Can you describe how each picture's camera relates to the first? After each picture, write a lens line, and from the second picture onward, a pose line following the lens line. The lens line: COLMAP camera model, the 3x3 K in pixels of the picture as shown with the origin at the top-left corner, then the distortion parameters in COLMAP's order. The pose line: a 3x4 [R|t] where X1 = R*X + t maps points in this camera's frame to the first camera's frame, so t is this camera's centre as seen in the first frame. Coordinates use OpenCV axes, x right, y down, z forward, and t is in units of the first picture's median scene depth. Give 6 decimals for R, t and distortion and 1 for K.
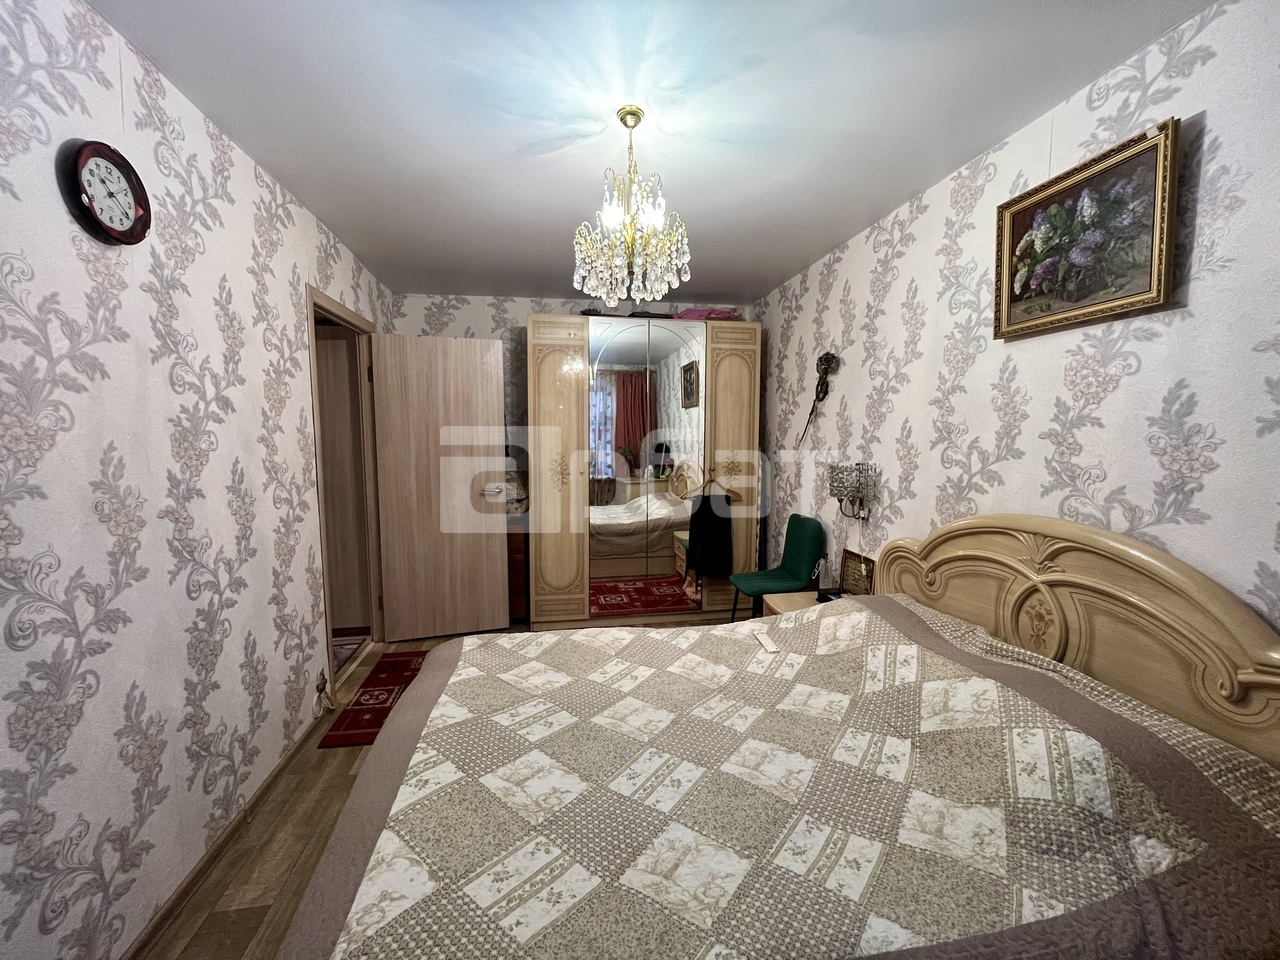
lens RADIAL K [[515.5, 0, 635.0], [0, 515.5, 474.9], [0, 0, 1]] dist [-0.005152, -0.000593]
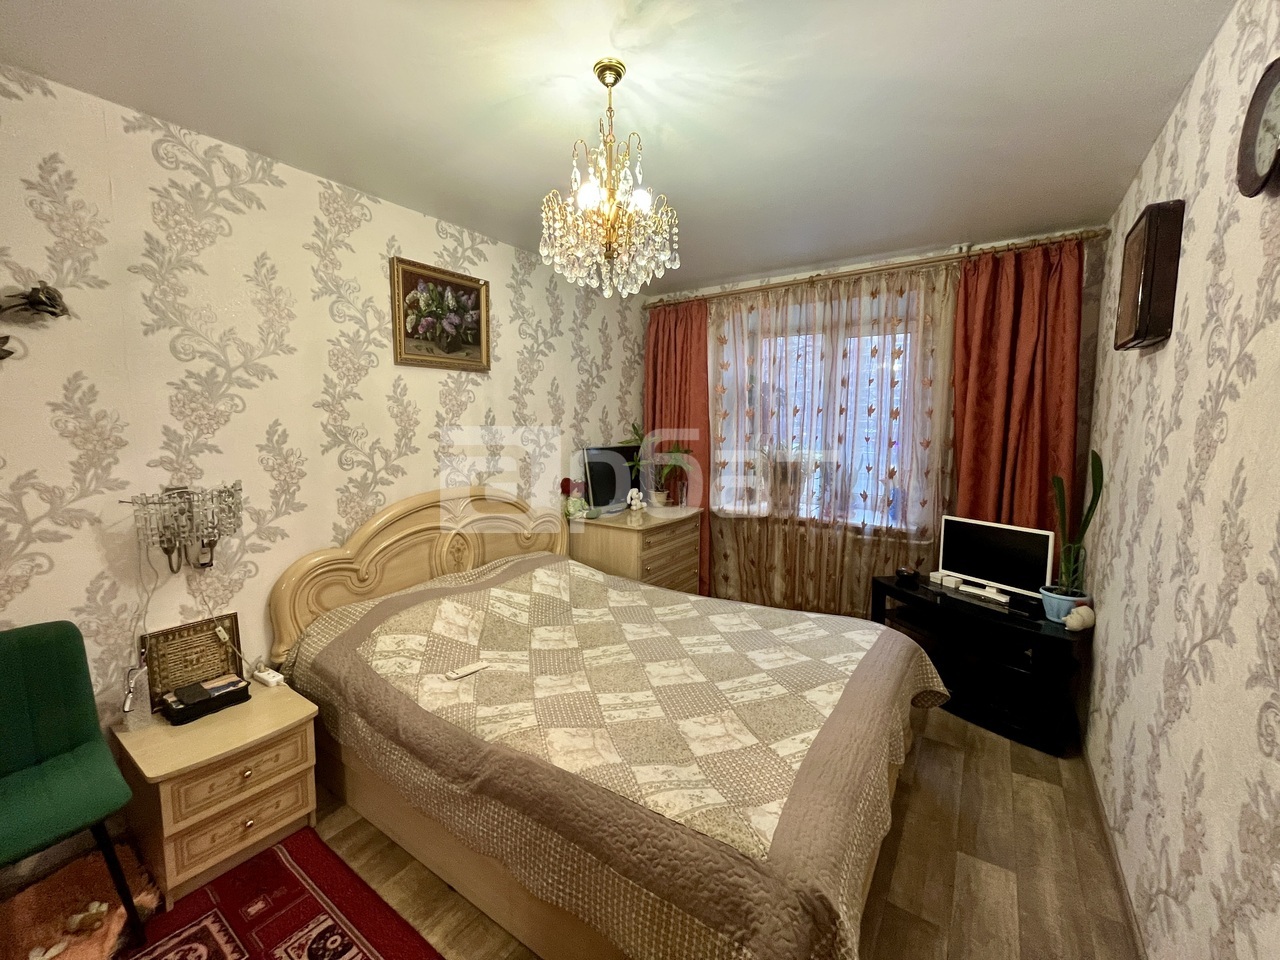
lens RADIAL K [[515.5, 0, 634.1], [0, 515.5, 474.8], [0, 0, 1]] dist [-0.005152, -0.000593]
pose [[-0.714174, -0.066745, 0.696779, -0.640457], [0.059381, 0.986078, 0.155321, -0.155485], [-0.697445, 0.152302, -0.700268, 1.576074]]
